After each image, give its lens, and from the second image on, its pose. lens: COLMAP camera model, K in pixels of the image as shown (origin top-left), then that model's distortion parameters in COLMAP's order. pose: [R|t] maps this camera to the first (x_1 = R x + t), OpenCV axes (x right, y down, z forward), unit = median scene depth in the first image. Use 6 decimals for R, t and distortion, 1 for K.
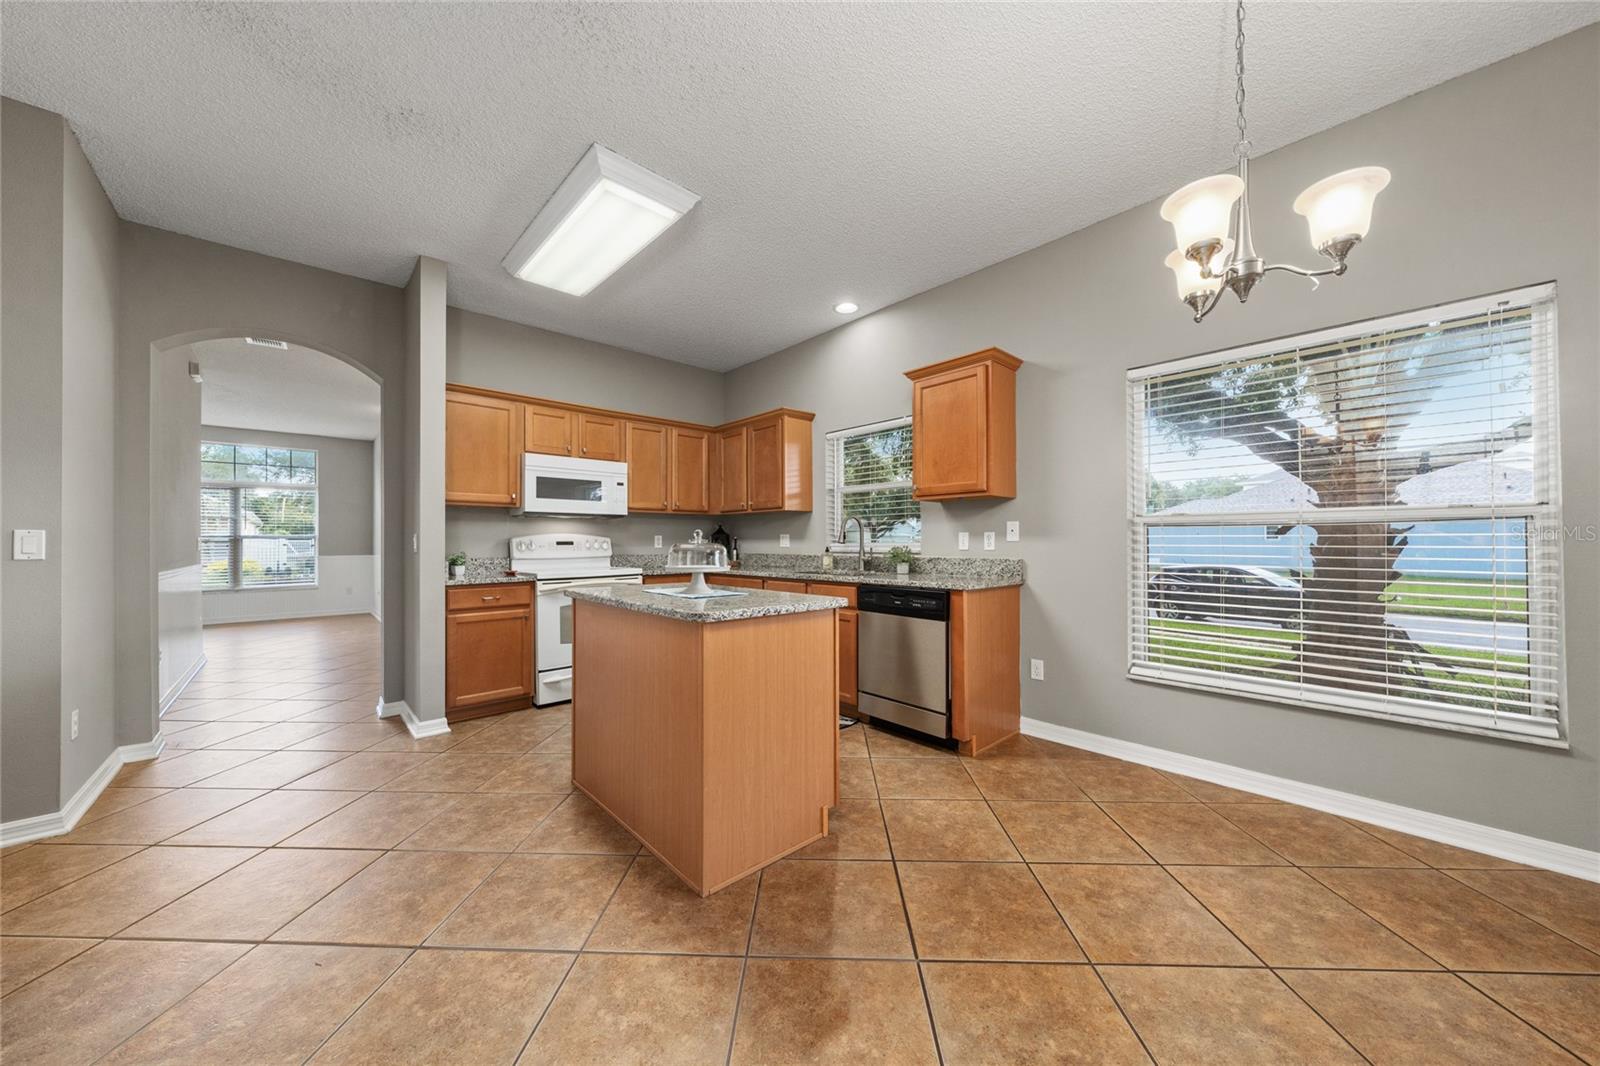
lens RADIAL K [[545.8, 0, 796.1], [0, 545.8, 538.4], [0, 0, 1]] dist [-0.001044, -0.000023]
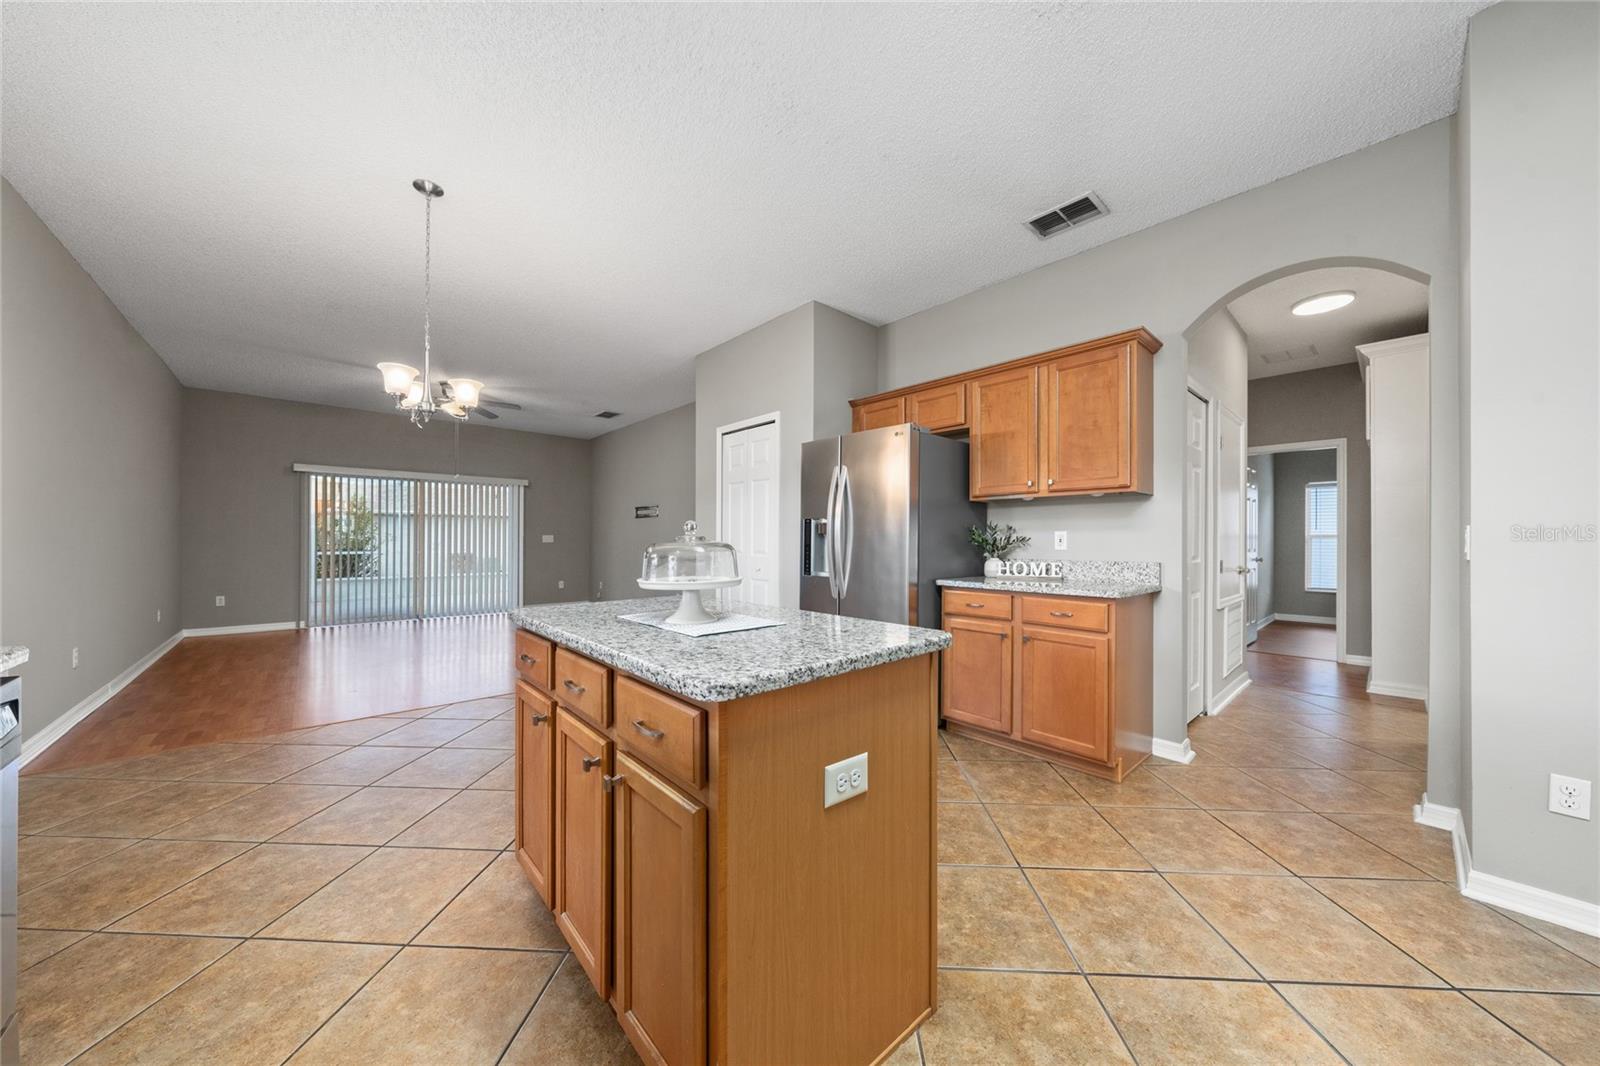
lens RADIAL K [[545.8, 0, 796.1], [0, 545.8, 538.4], [0, 0, 1]] dist [-0.001044, -0.000023]
pose [[-0.999951, 0.000635, 0.009899, -0.208511], [0.000530, 0.999943, -0.010668, 0.007501], [-0.009905, -0.010662, -0.999894, 1.106551]]
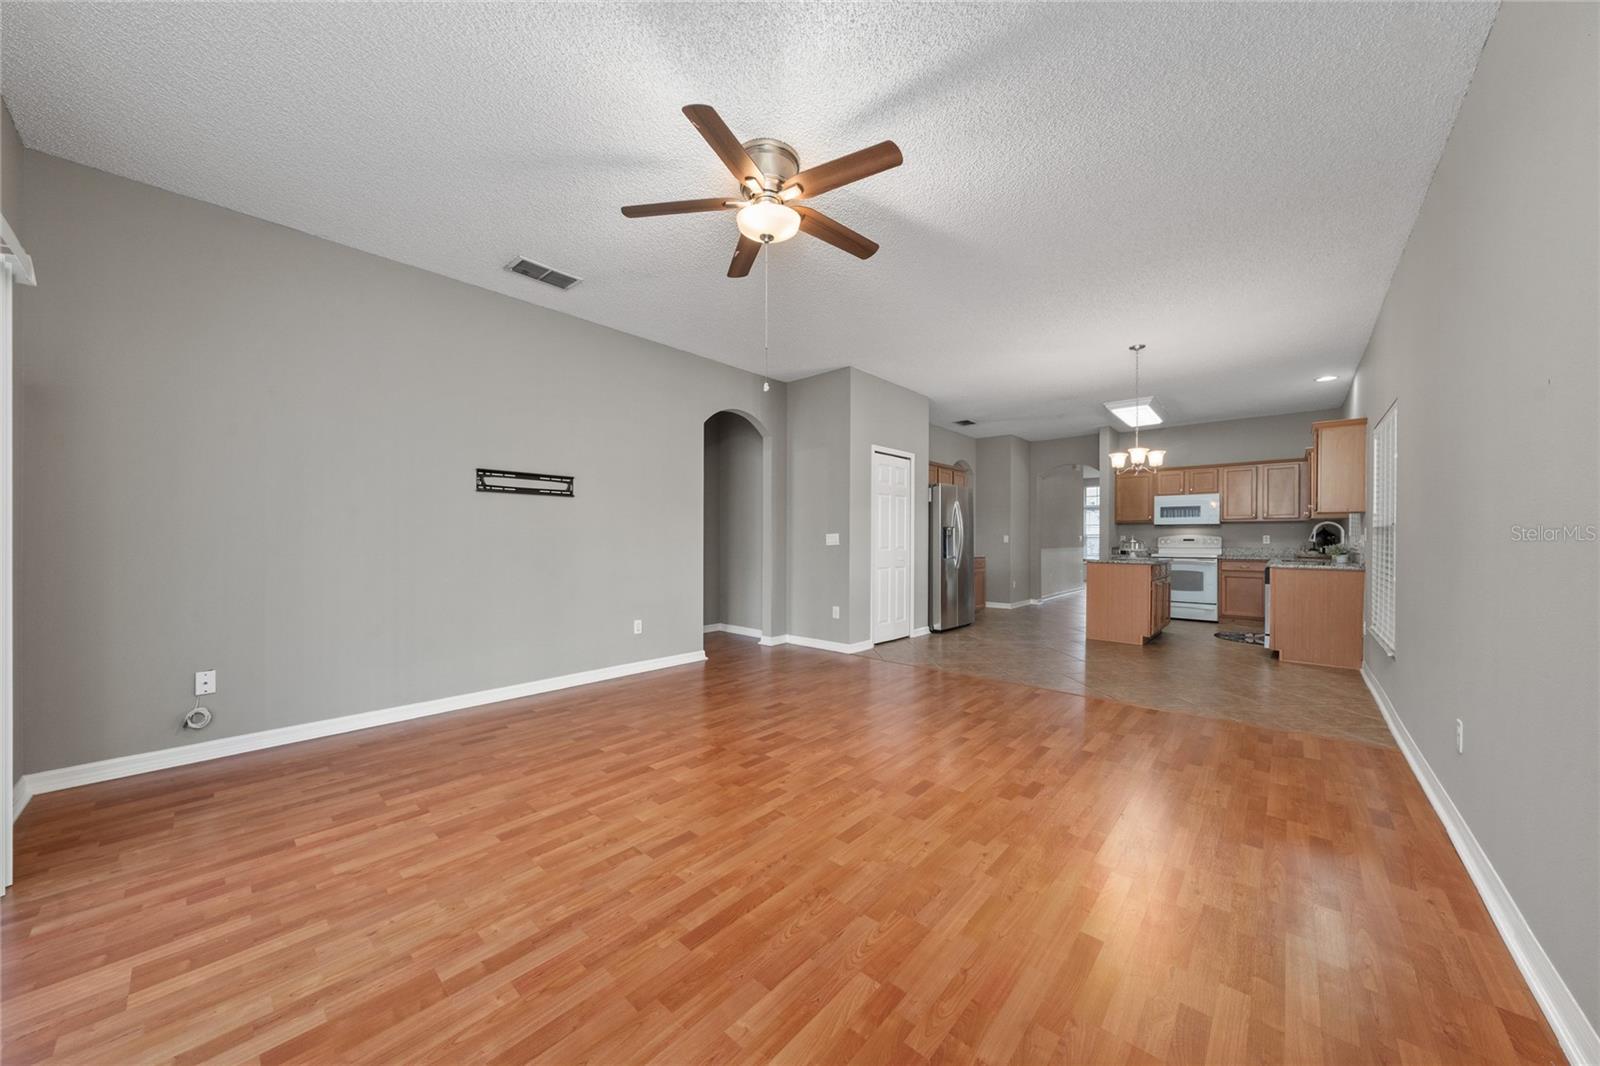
lens RADIAL K [[545.8, 0, 796.1], [0, 545.8, 538.4], [0, 0, 1]] dist [-0.001044, -0.000023]
pose [[0.095018, 0.005197, -0.995462, 1.556498], [0.003145, 0.999980, 0.005521, -0.013210], [0.995471, -0.003655, 0.095000, -0.595736]]
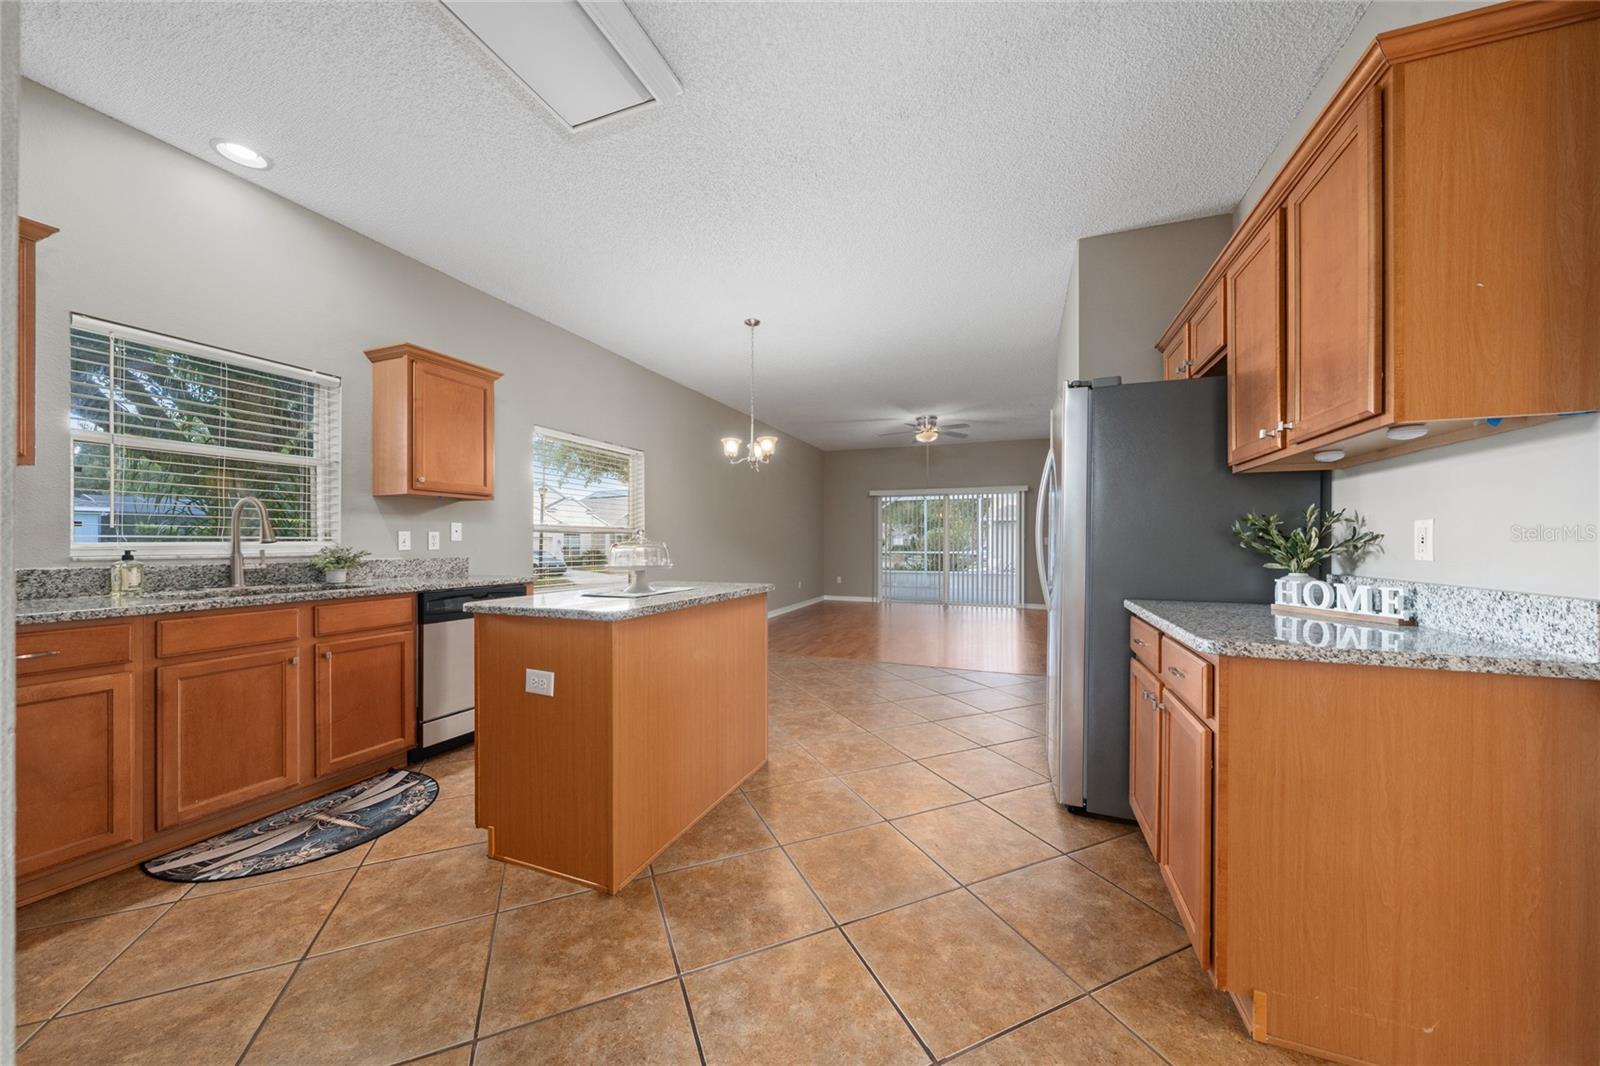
lens RADIAL K [[545.8, 0, 796.1], [0, 545.8, 538.4], [0, 0, 1]] dist [-0.001044, -0.000023]
pose [[-0.433264, 0.007861, 0.901233, -0.817854], [-0.006225, 0.999912, -0.011714, 0.007863], [-0.901246, -0.010685, -0.433176, 0.797761]]
